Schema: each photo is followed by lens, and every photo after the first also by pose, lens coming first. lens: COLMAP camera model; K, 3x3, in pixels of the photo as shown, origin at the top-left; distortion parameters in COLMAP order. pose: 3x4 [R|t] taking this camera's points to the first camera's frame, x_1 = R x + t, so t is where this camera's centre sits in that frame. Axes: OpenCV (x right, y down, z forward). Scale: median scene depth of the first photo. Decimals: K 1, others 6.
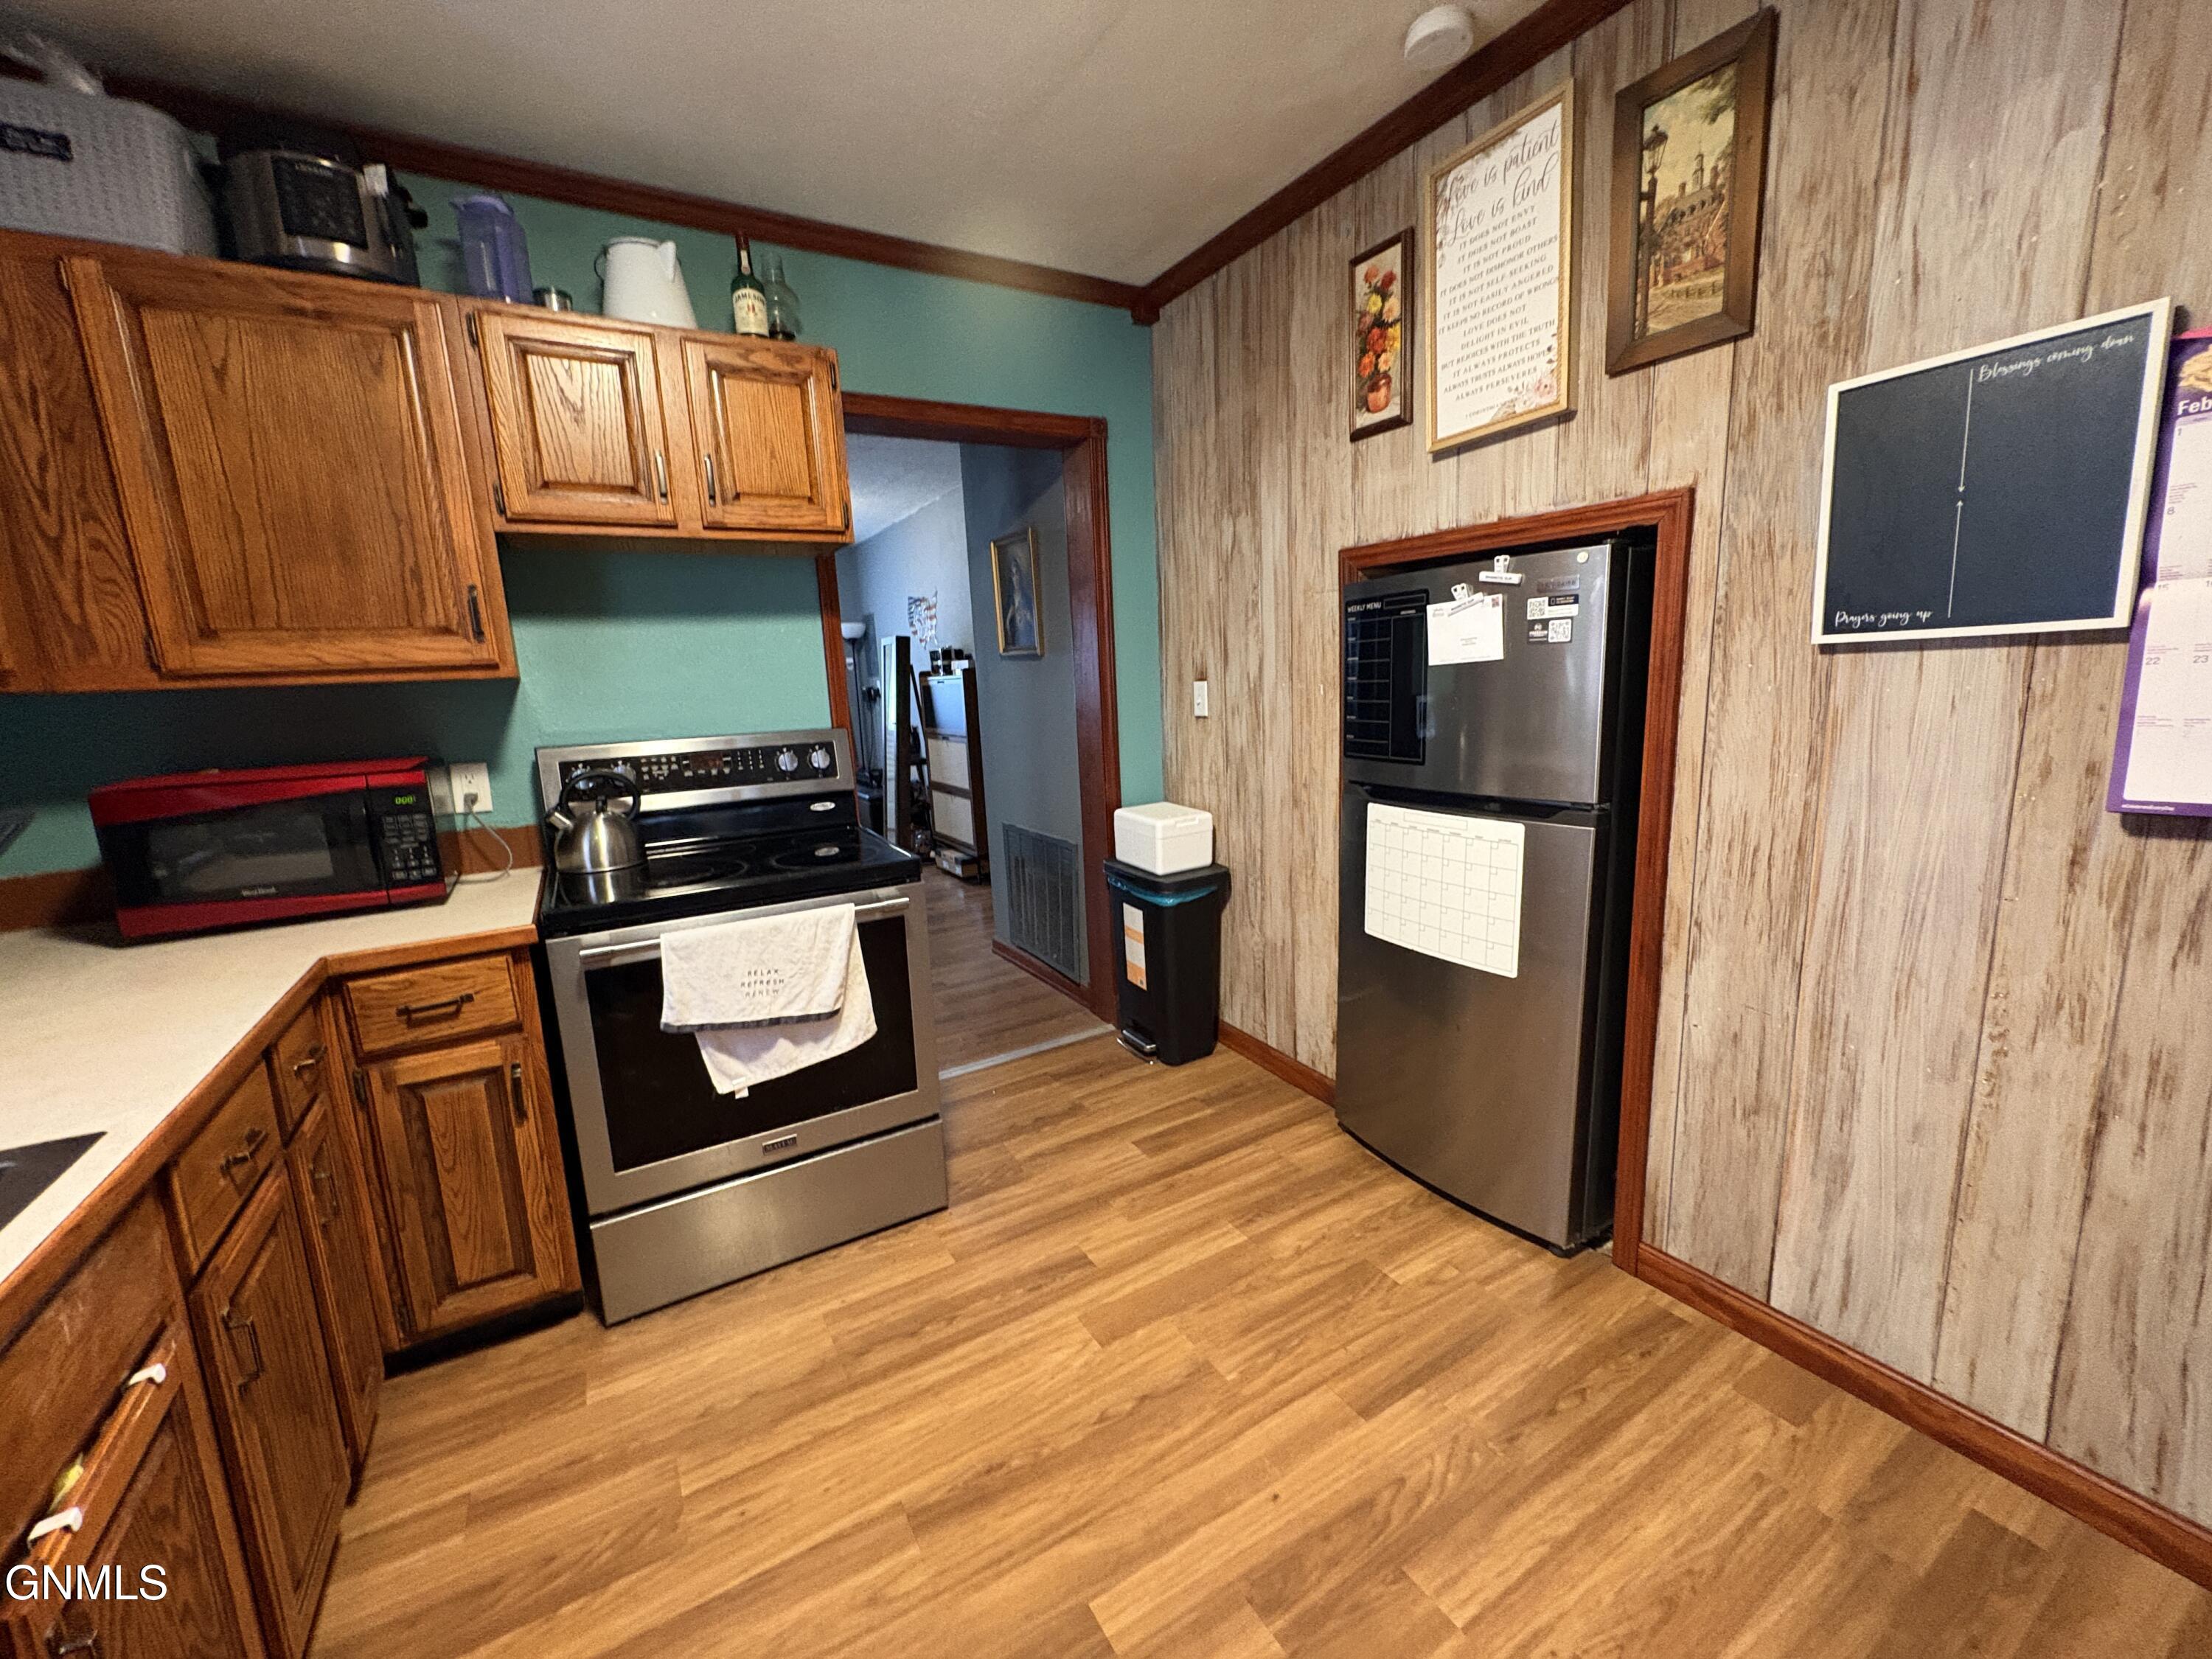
lens RADIAL K [[880.7, 0, 1106.1], [0, 880.7, 829.2], [0, 0, 1]] dist [-0.000814, 0.000142]
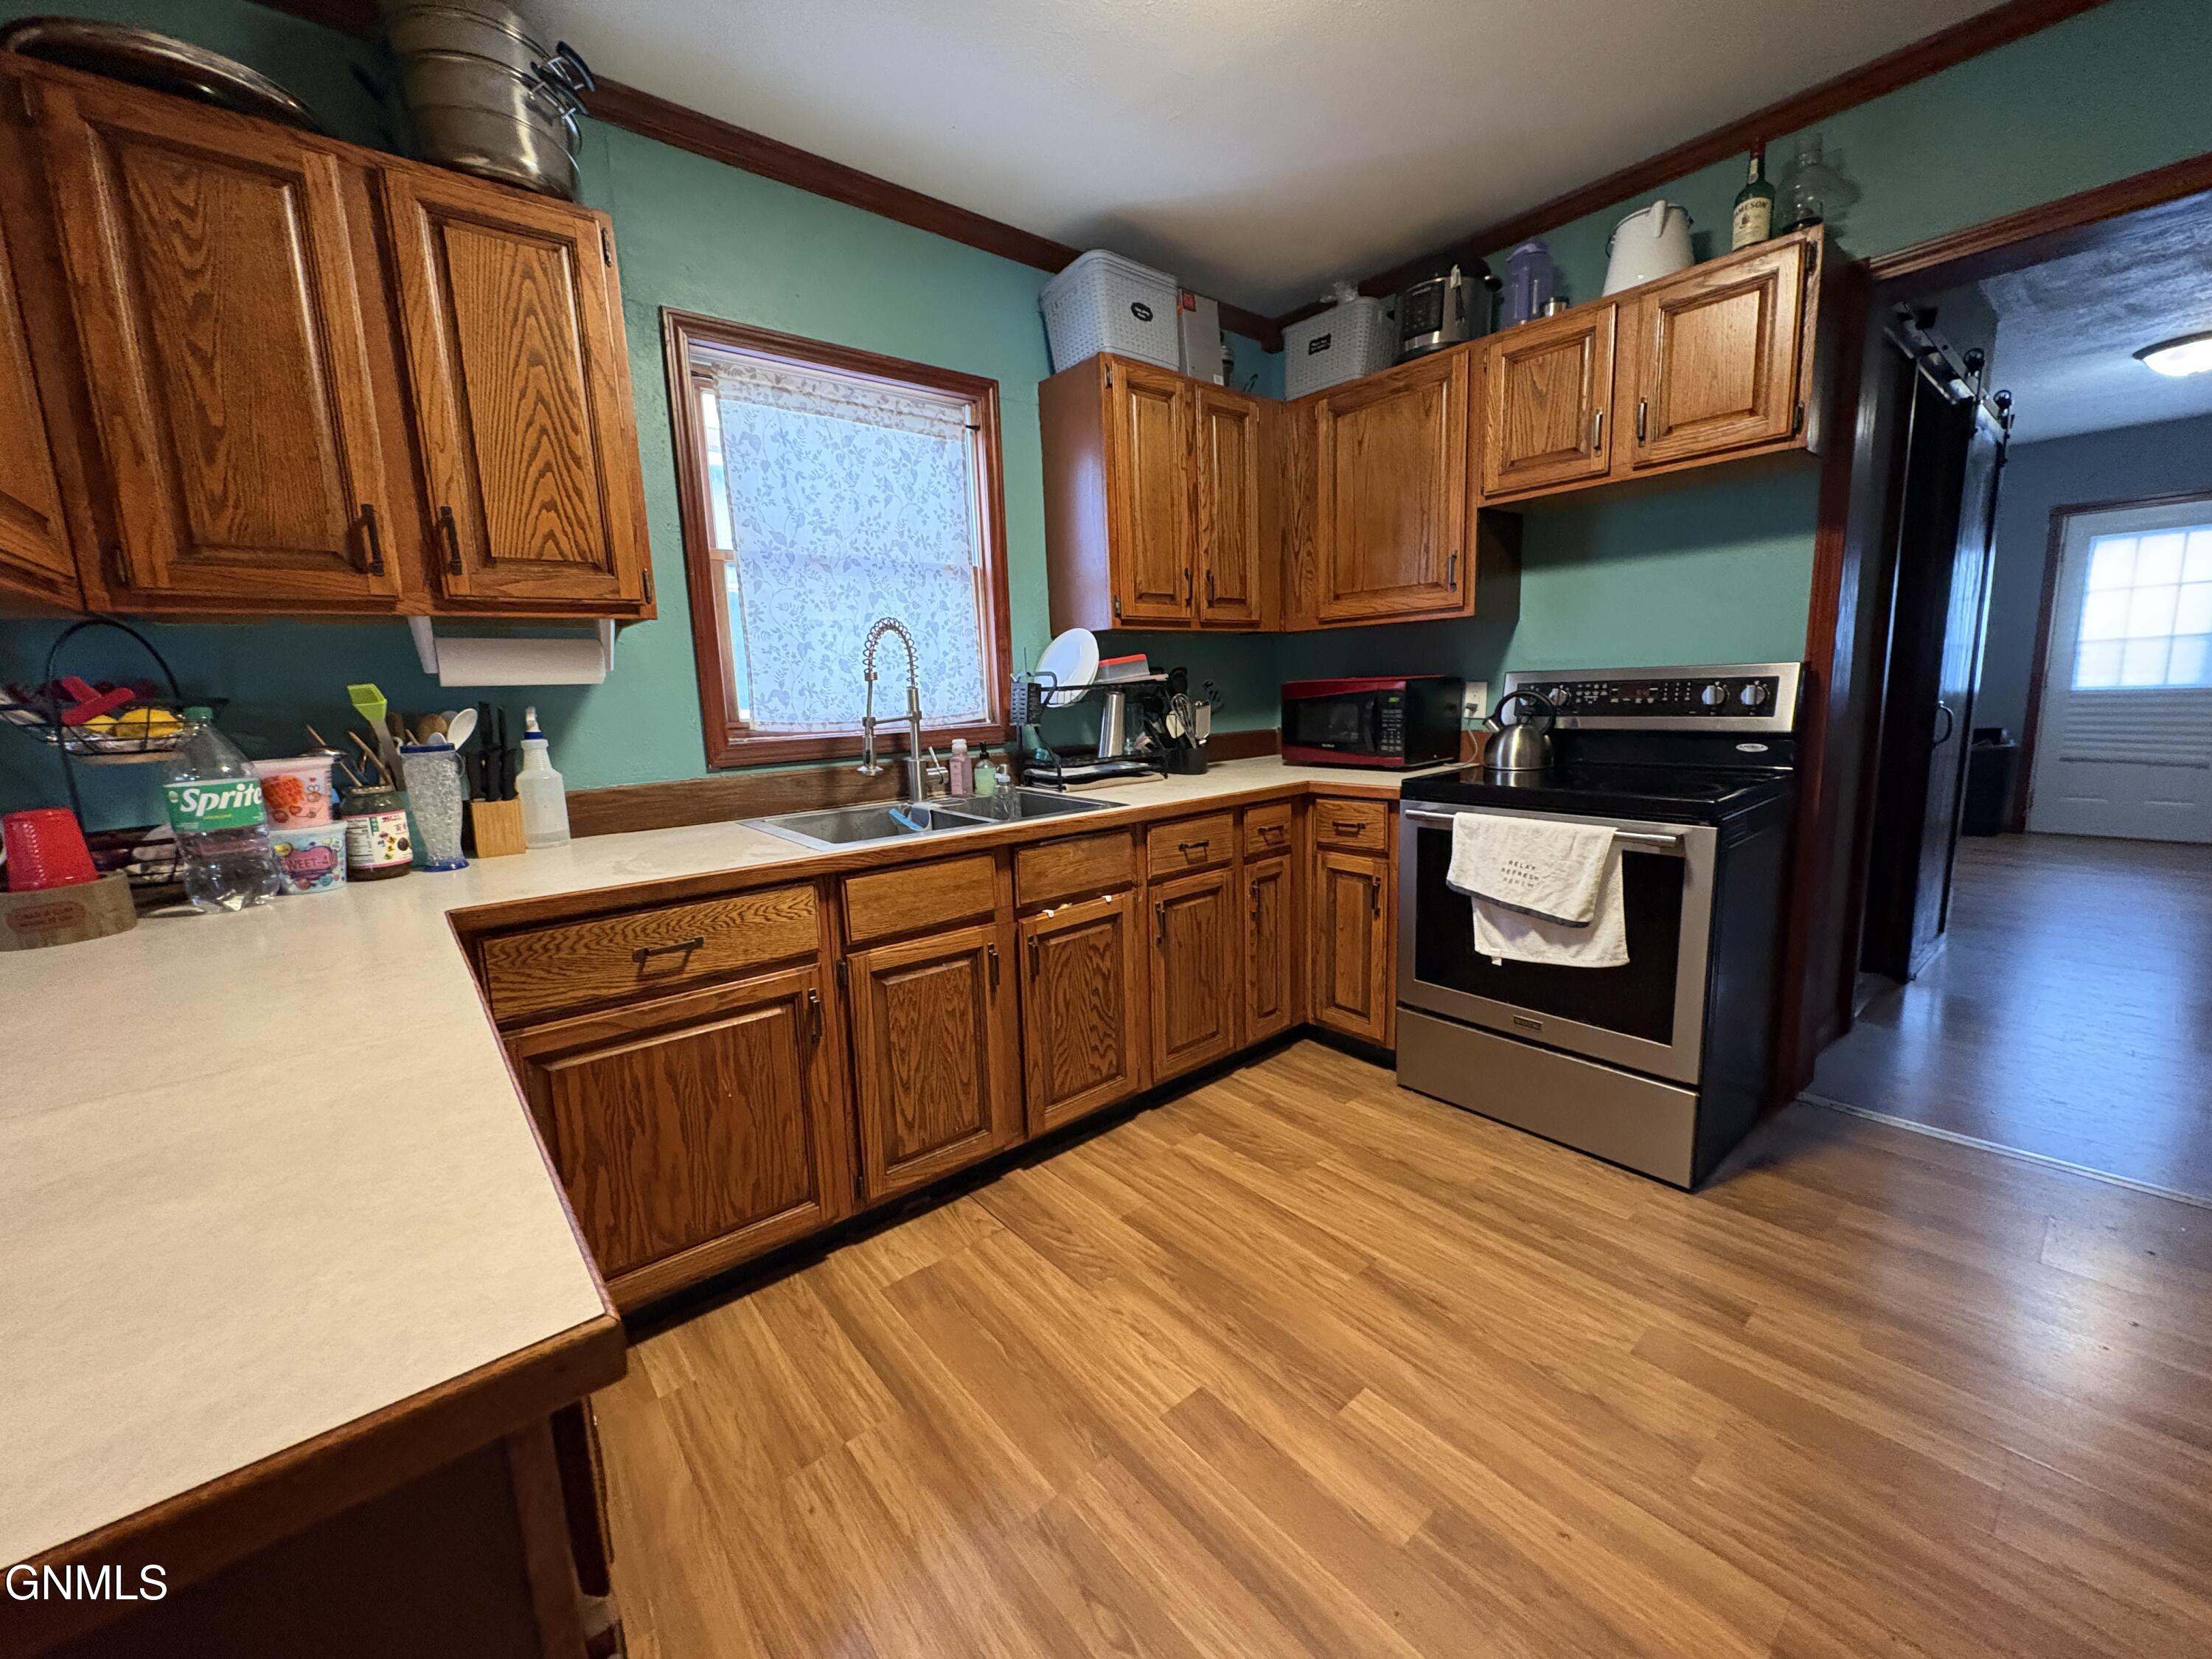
lens RADIAL K [[880.7, 0, 1104.9], [0, 880.7, 831.1], [0, 0, 1]] dist [-0.000814, 0.000142]
pose [[0.155559, 0.196736, -0.968037, 0.657081], [-0.145306, 0.973864, 0.174570, -0.004686], [0.977081, 0.113506, 0.180080, 0.253009]]
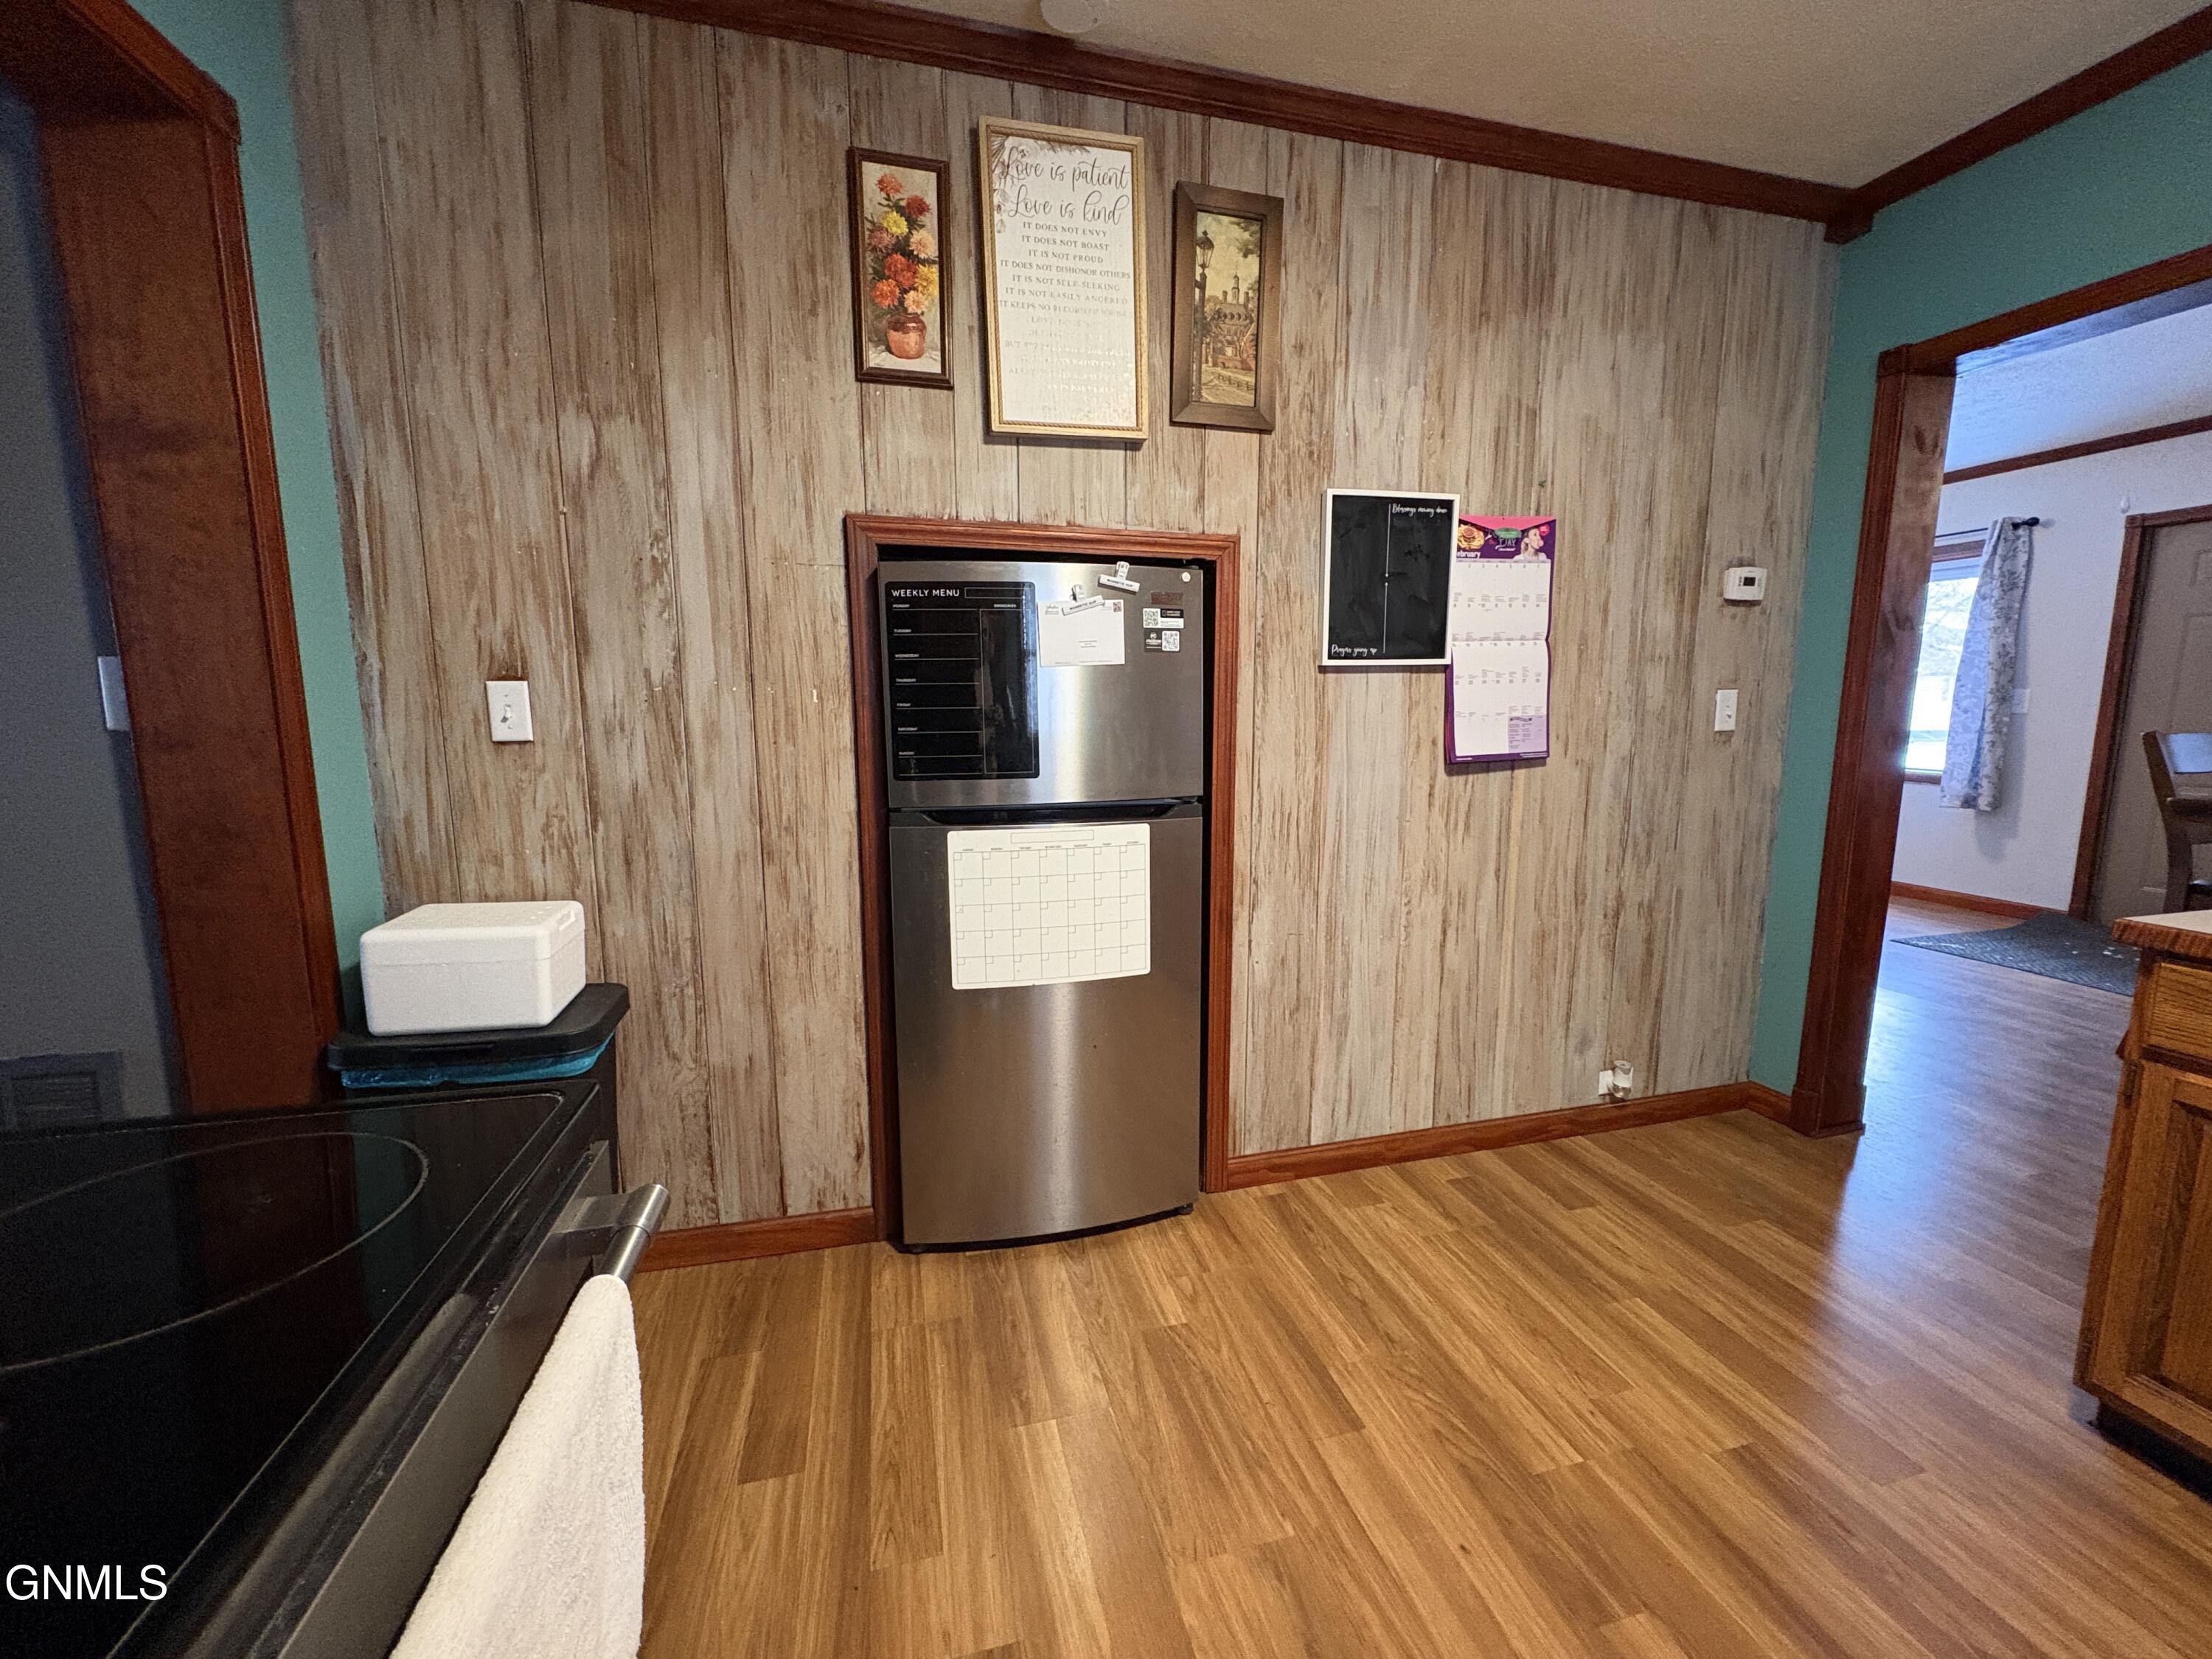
lens RADIAL K [[880.7, 0, 1108.5], [0, 880.7, 825.9], [0, 0, 1]] dist [-0.000814, 0.000142]
pose [[0.274530, -0.091723, 0.957194, -0.563317], [0.160958, 0.985779, 0.048298, -0.063622], [-0.948012, 0.140808, 0.285389, 0.781873]]
